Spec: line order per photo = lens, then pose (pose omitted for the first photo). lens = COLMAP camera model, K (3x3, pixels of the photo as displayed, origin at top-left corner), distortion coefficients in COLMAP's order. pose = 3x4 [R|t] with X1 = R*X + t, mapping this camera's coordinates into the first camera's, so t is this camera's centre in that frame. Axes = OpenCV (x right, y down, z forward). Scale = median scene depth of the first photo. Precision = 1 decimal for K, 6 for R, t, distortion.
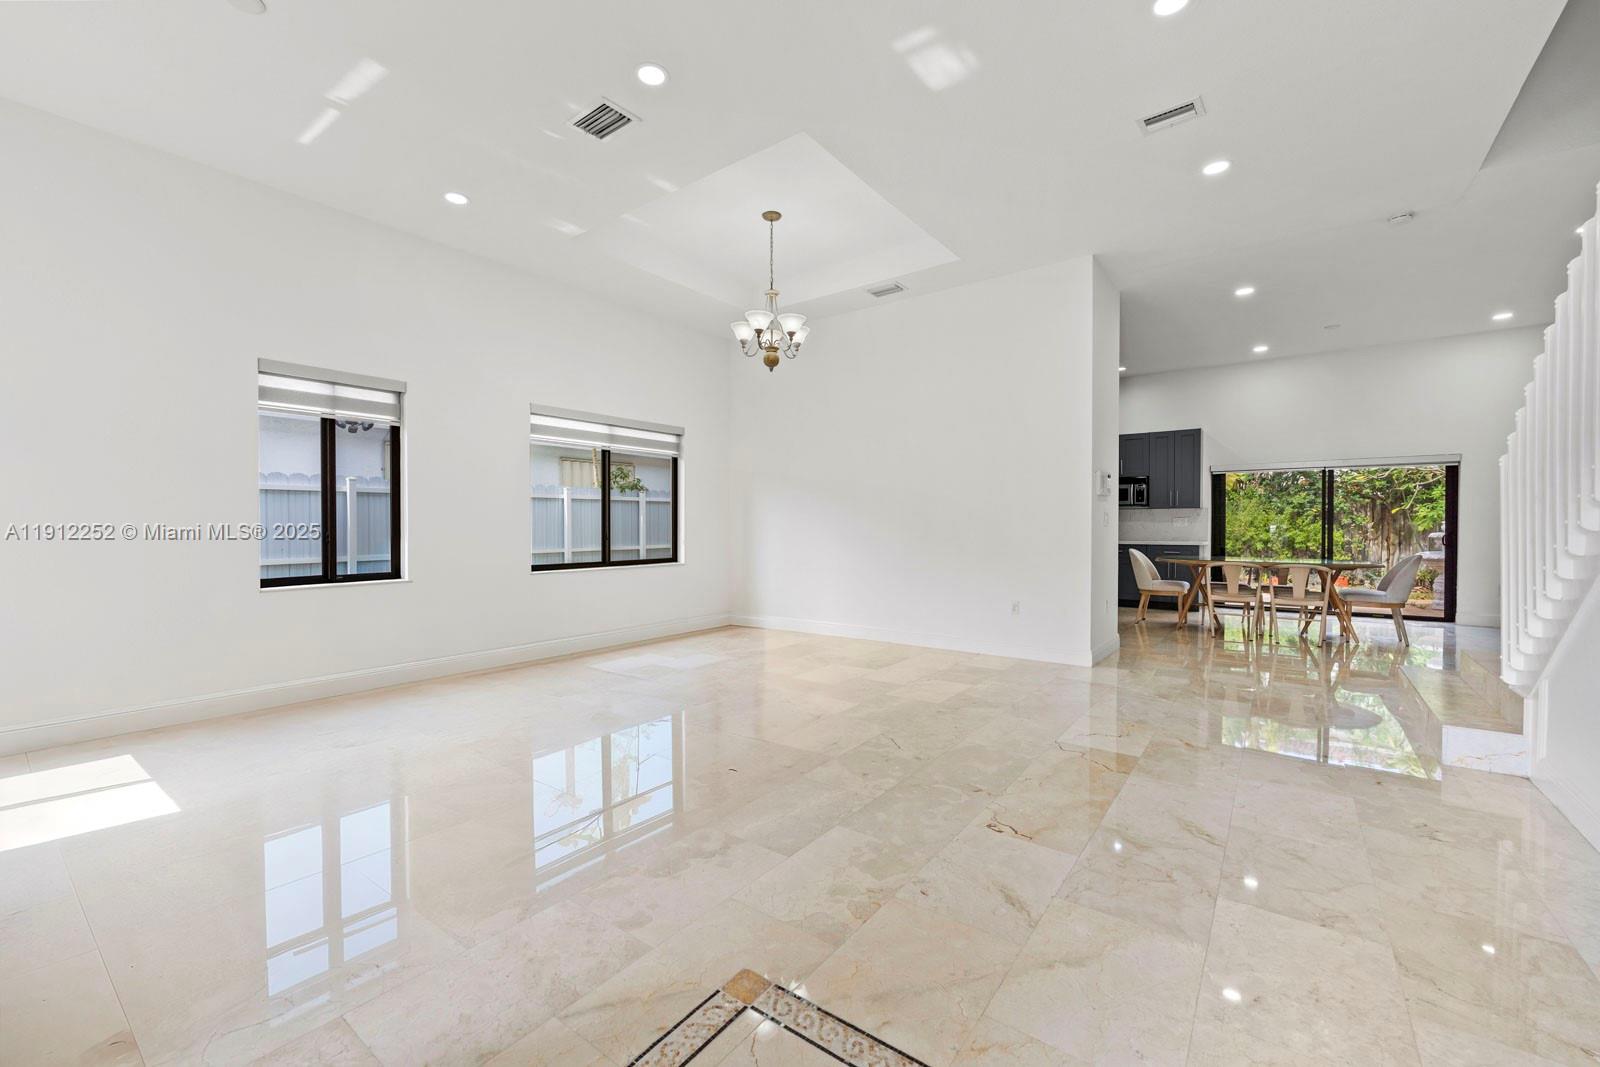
lens RADIAL K [[549.1, 0, 751.9], [0, 549.1, 531.5], [0, 0, 1]] dist [0.001882, 0.000266]
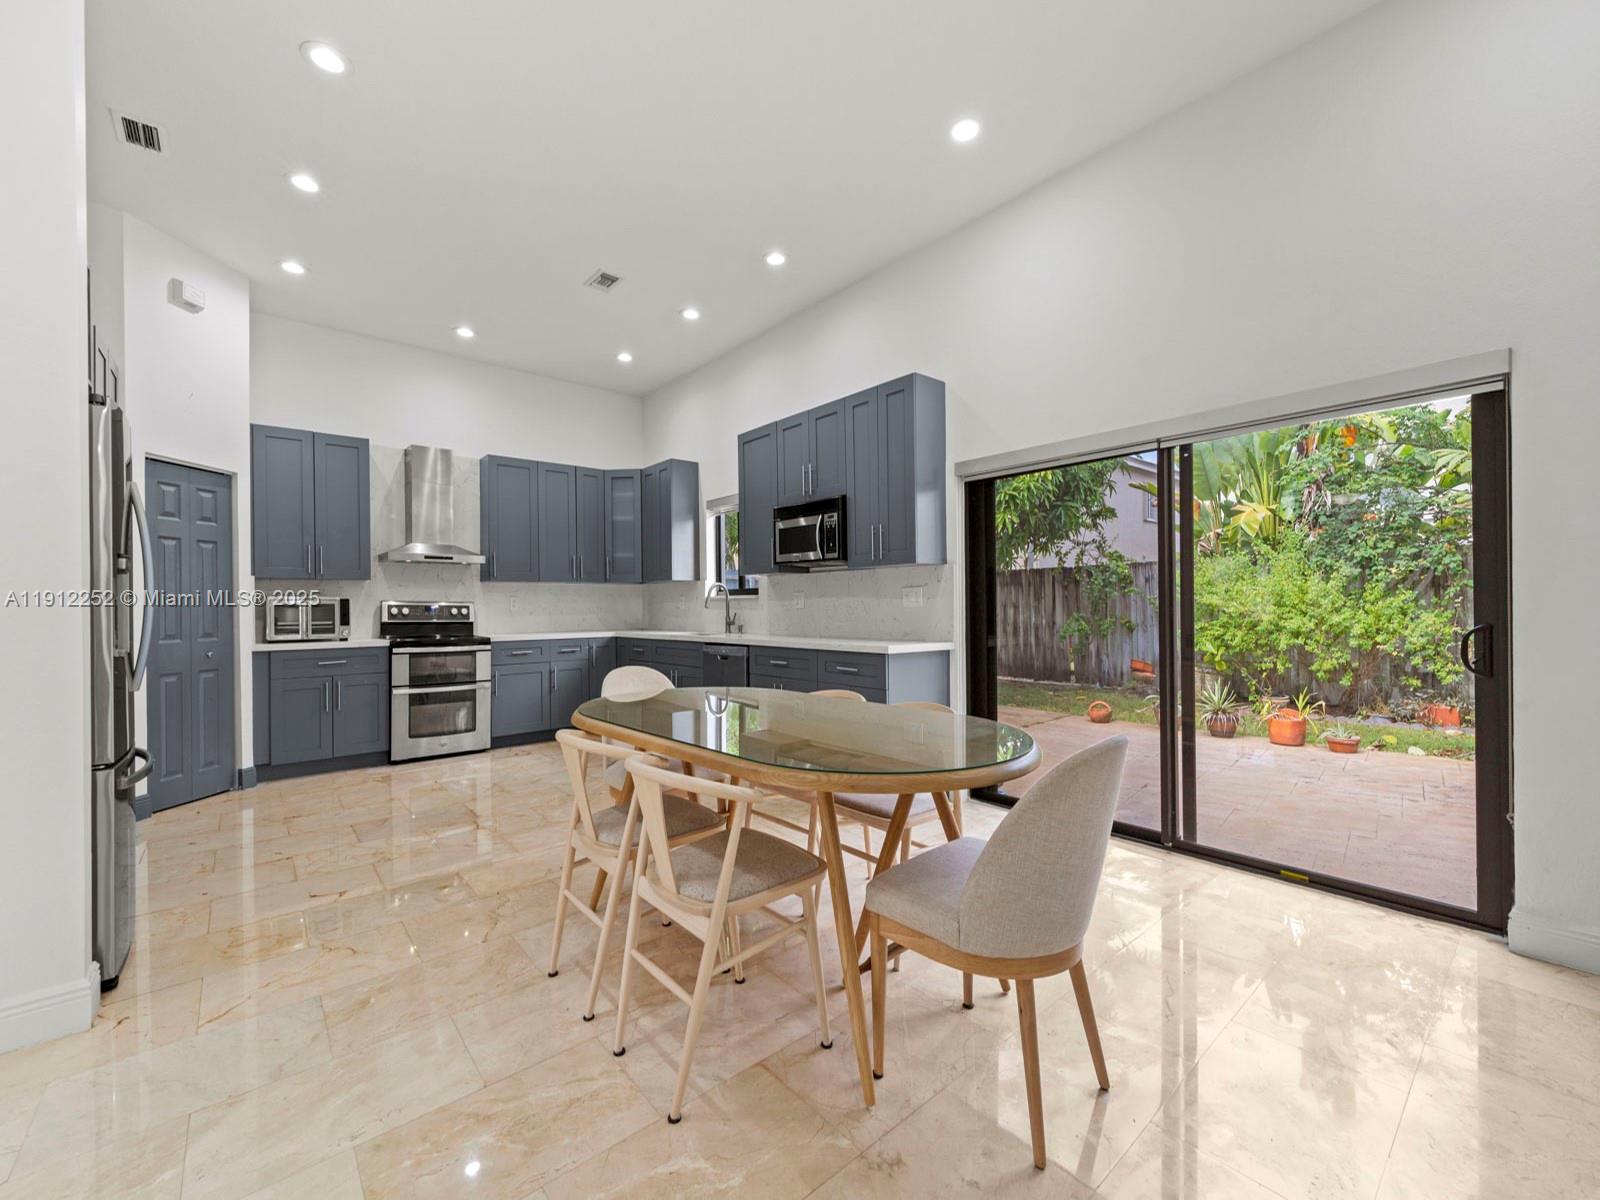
lens RADIAL K [[650.6, 0, 794.6], [0, 650.6, 604.2], [0, 0, 1]] dist [0.001003, -0.001162]
pose [[0.994974, -0.008039, -0.099809, 0.762615], [0.006810, 0.999897, -0.012656, -0.005899], [0.099901, 0.011913, 0.994926, 0.505674]]
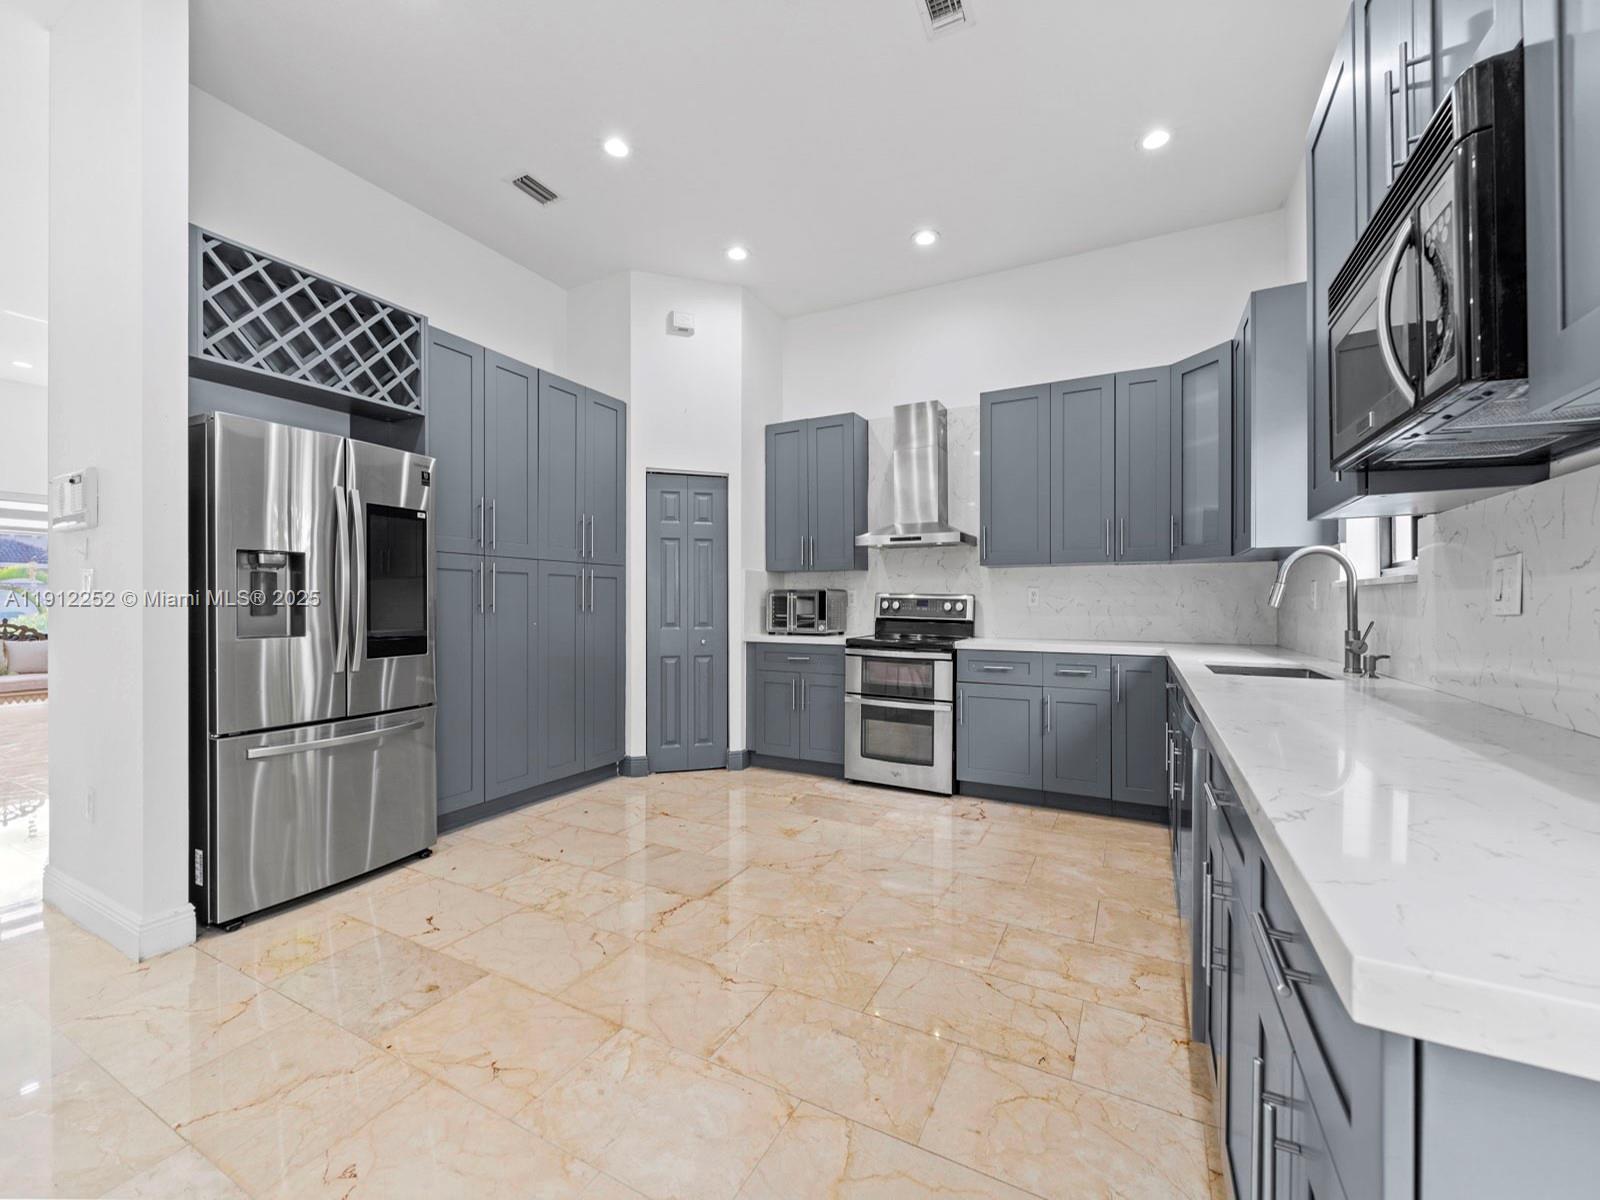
lens RADIAL K [[650.6, 0, 793.2], [0, 650.6, 603.8], [0, 0, 1]] dist [0.001003, -0.001162]
pose [[0.279056, 0.002925, -0.960270, 0.818492], [-0.012447, 0.999922, -0.000571, -0.009835], [0.960194, 0.012111, 0.279071, 0.889265]]
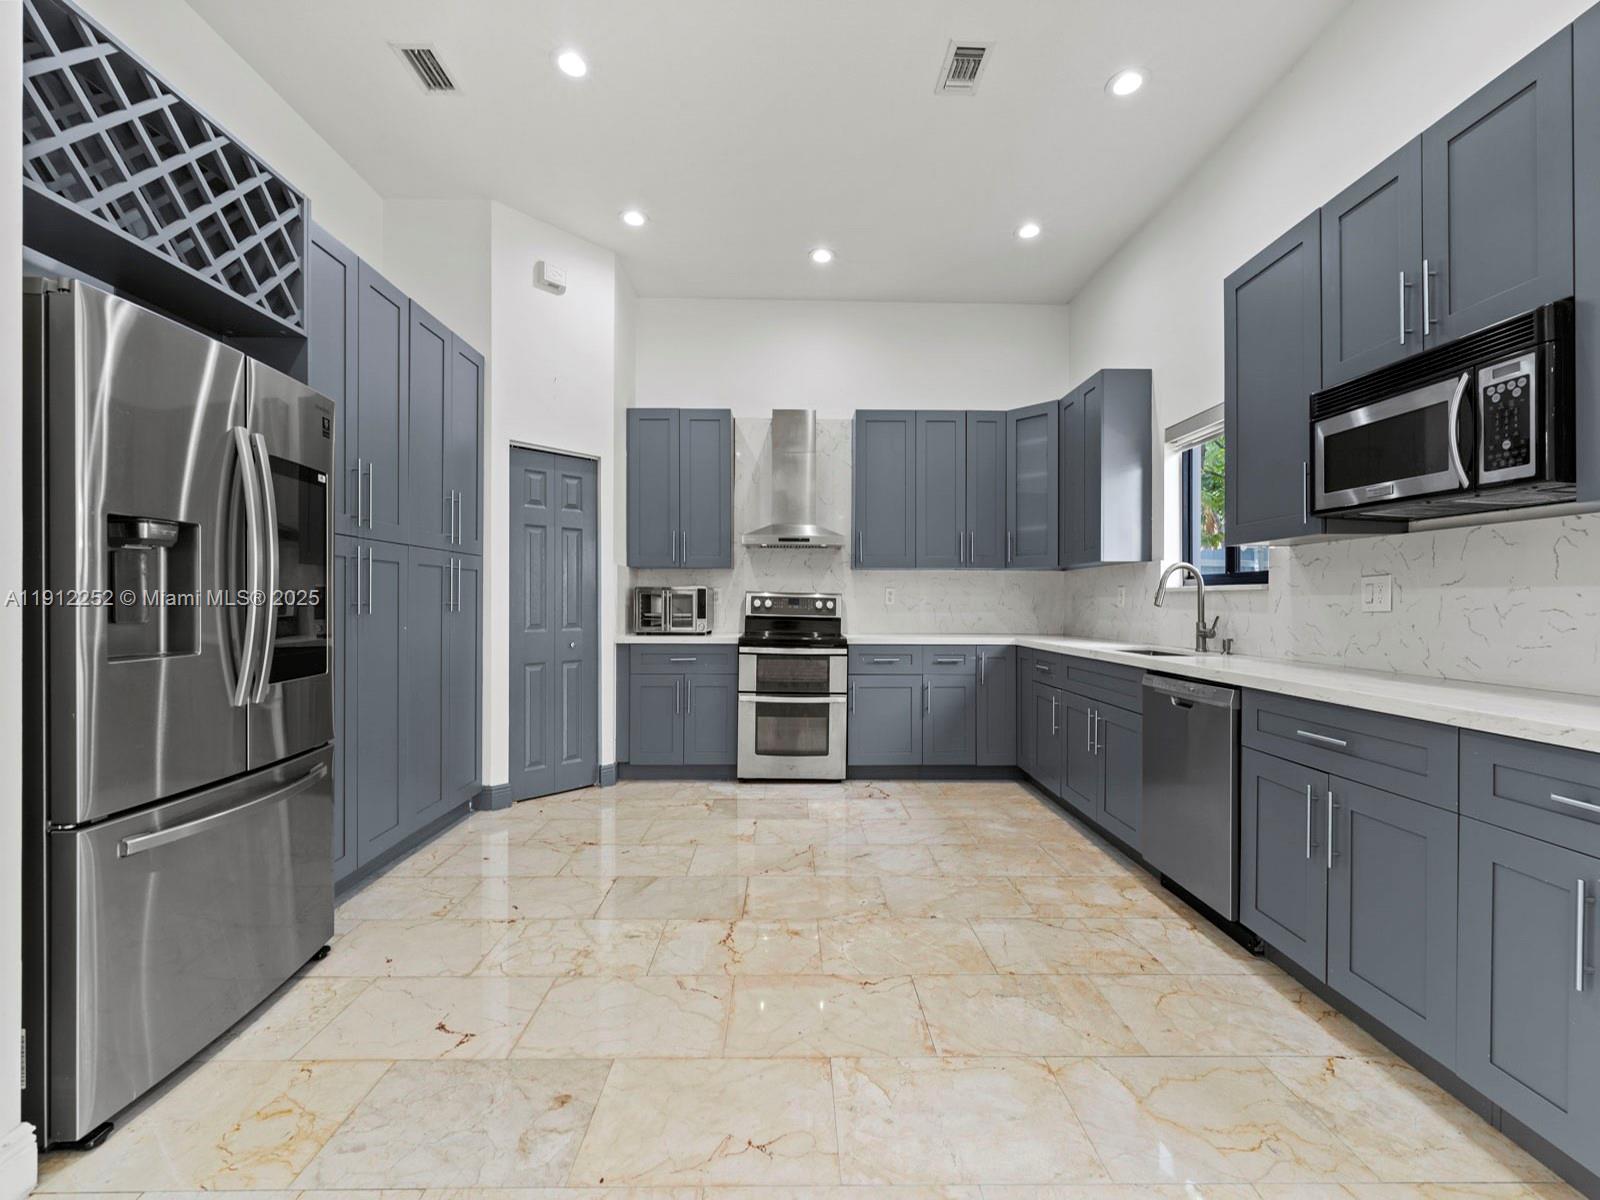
lens RADIAL K [[650.6, 0, 798.7], [0, 650.6, 601.9], [0, 0, 1]] dist [0.001003, -0.001162]
pose [[0.708036, 0.006289, -0.706148, 0.727614], [-0.013430, 0.999899, -0.004562, -0.009175], [0.706048, 0.012714, 0.708049, 0.740470]]
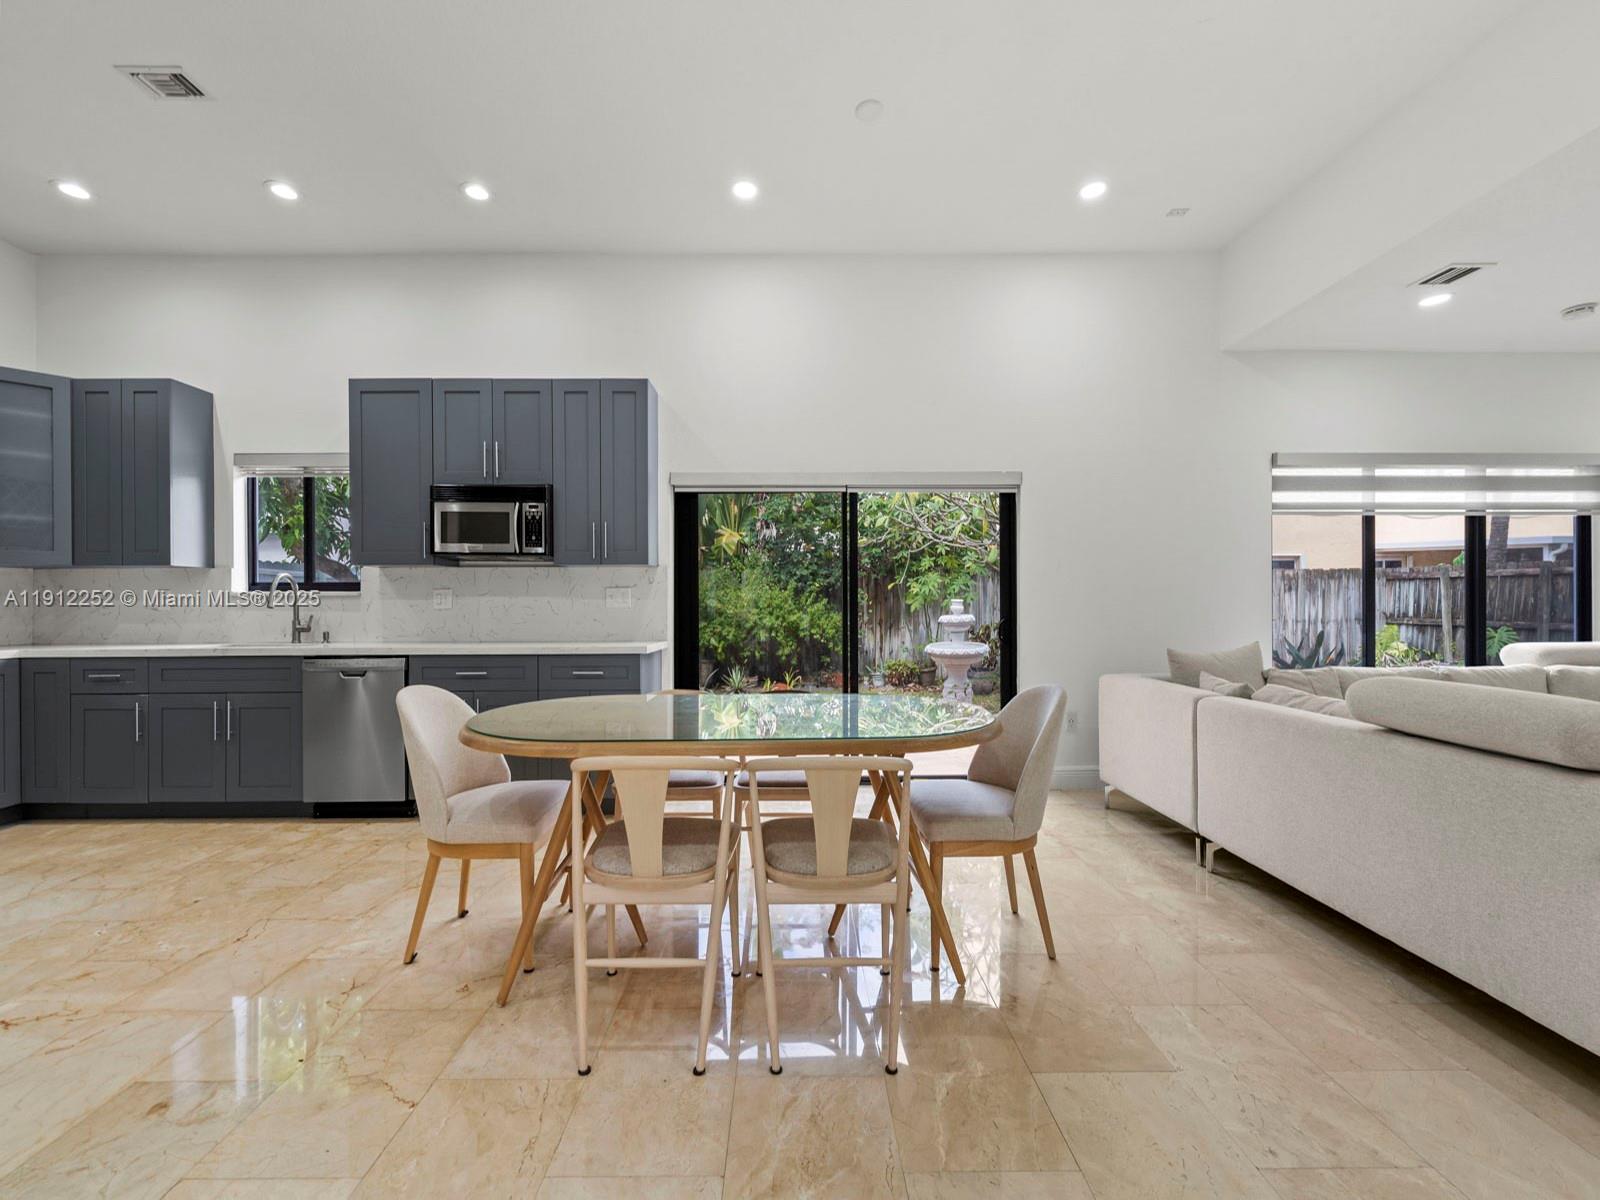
lens RADIAL K [[650.6, 0, 791.6], [0, 650.6, 603.8], [0, 0, 1]] dist [0.001003, -0.001162]
pose [[0.714707, 0.000543, 0.699424, 0.544252], [0.010516, 0.999878, -0.011522, -0.005101], [-0.699345, 0.015590, 0.714614, 0.562745]]
